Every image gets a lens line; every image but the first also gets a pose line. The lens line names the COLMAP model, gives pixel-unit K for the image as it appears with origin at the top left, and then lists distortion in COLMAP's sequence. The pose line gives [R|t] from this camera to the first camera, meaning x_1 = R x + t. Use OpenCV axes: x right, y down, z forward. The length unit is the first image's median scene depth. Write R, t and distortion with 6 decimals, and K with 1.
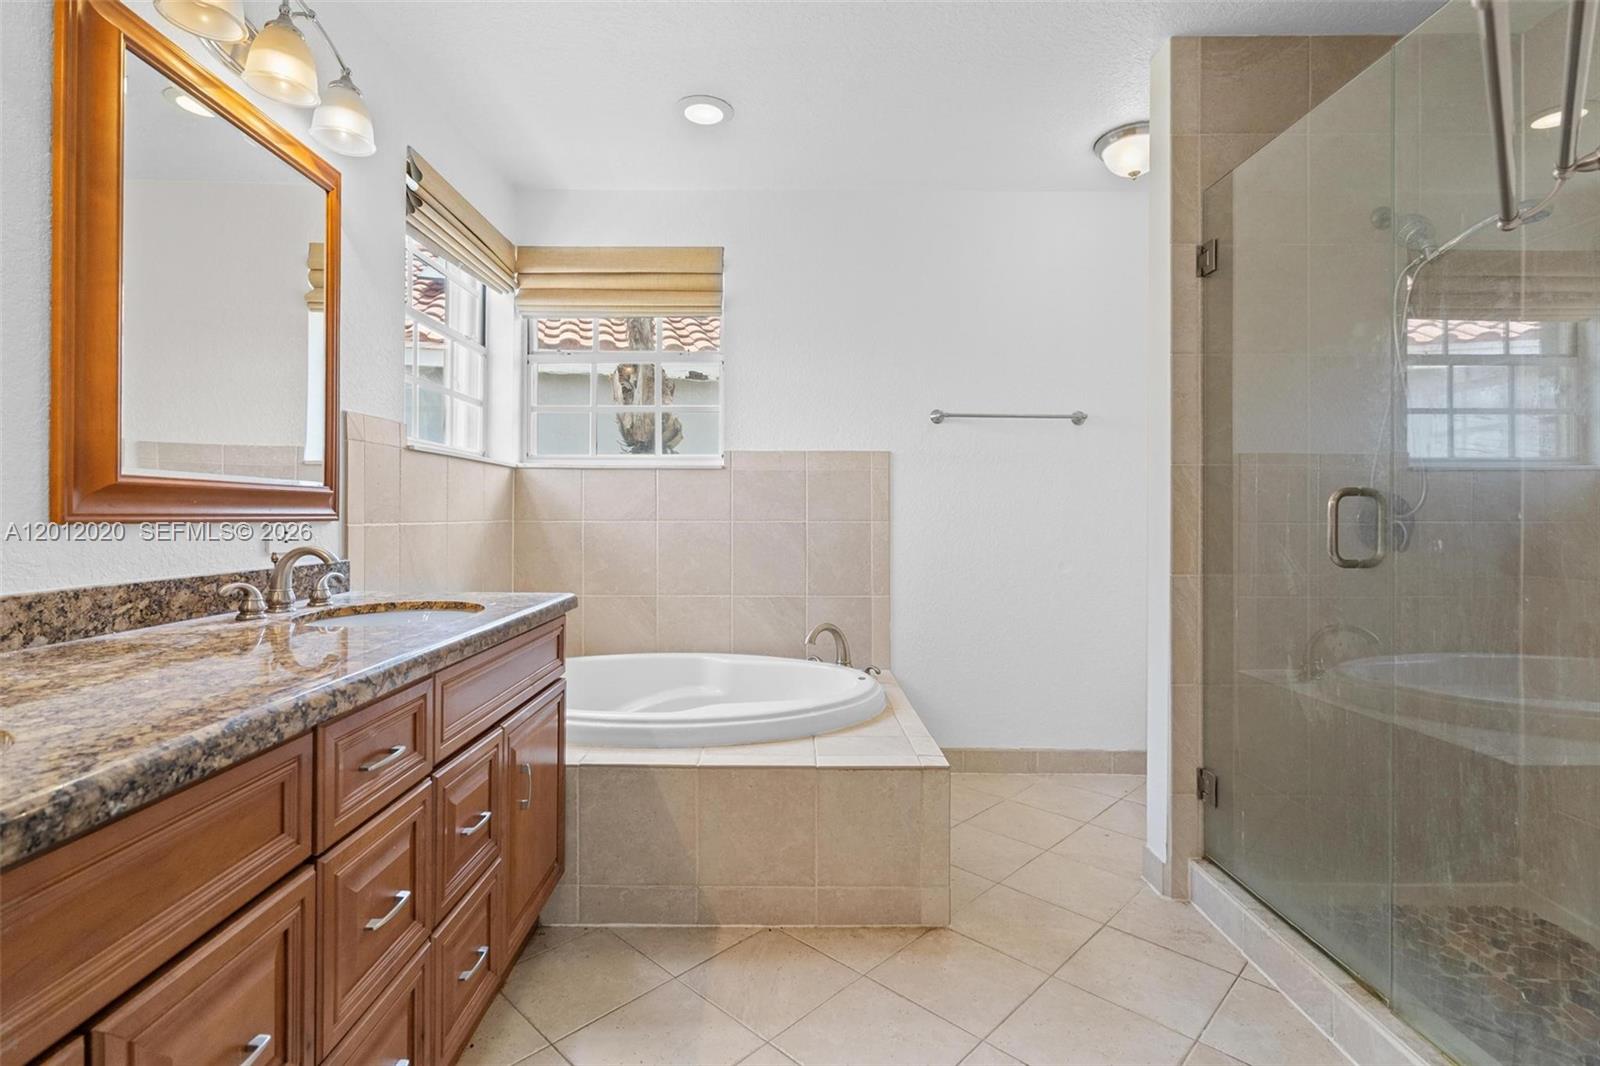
lens RADIAL K [[751.2, 0, 797.7], [0, 751.2, 519.9], [0, 0, 1]] dist [-0.002606, -0.000174]
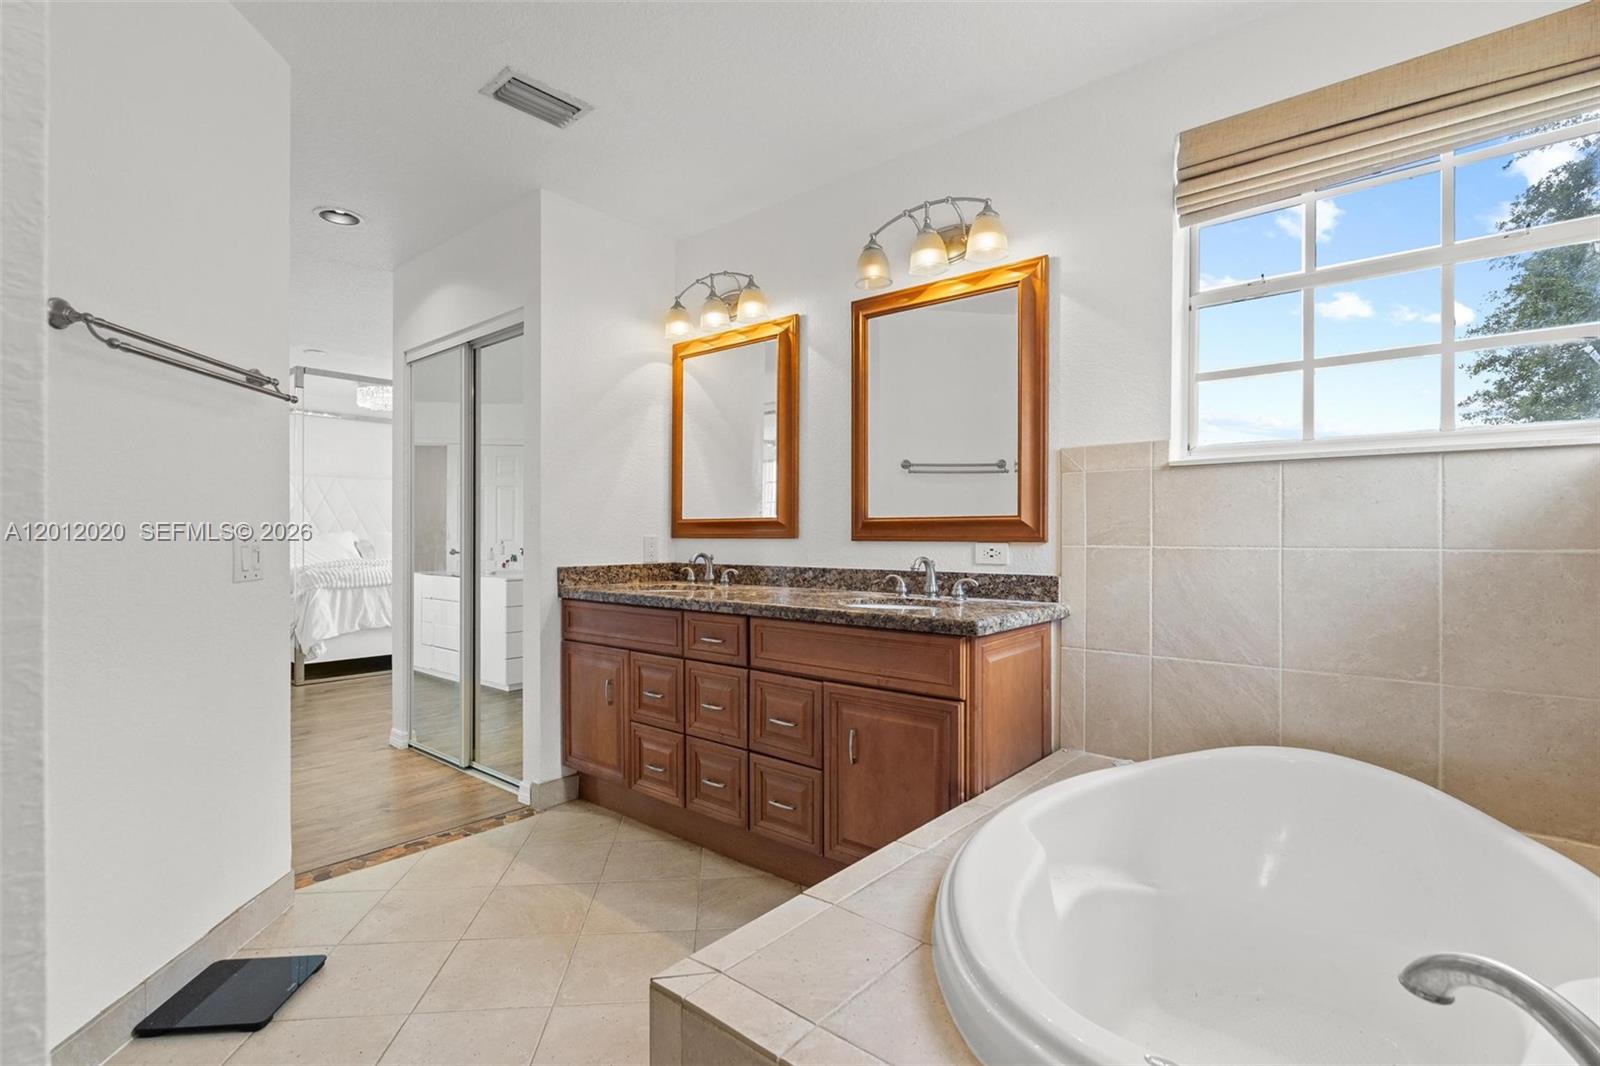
lens RADIAL K [[751.2, 0, 799.9], [0, 751.2, 532.4], [0, 0, 1]] dist [-0.002606, -0.000174]
pose [[-0.657739, -0.000789, -0.753245, 0.882863], [-0.004369, 0.999987, 0.002767, -0.025200], [0.753233, 0.005111, -0.657734, 2.381255]]
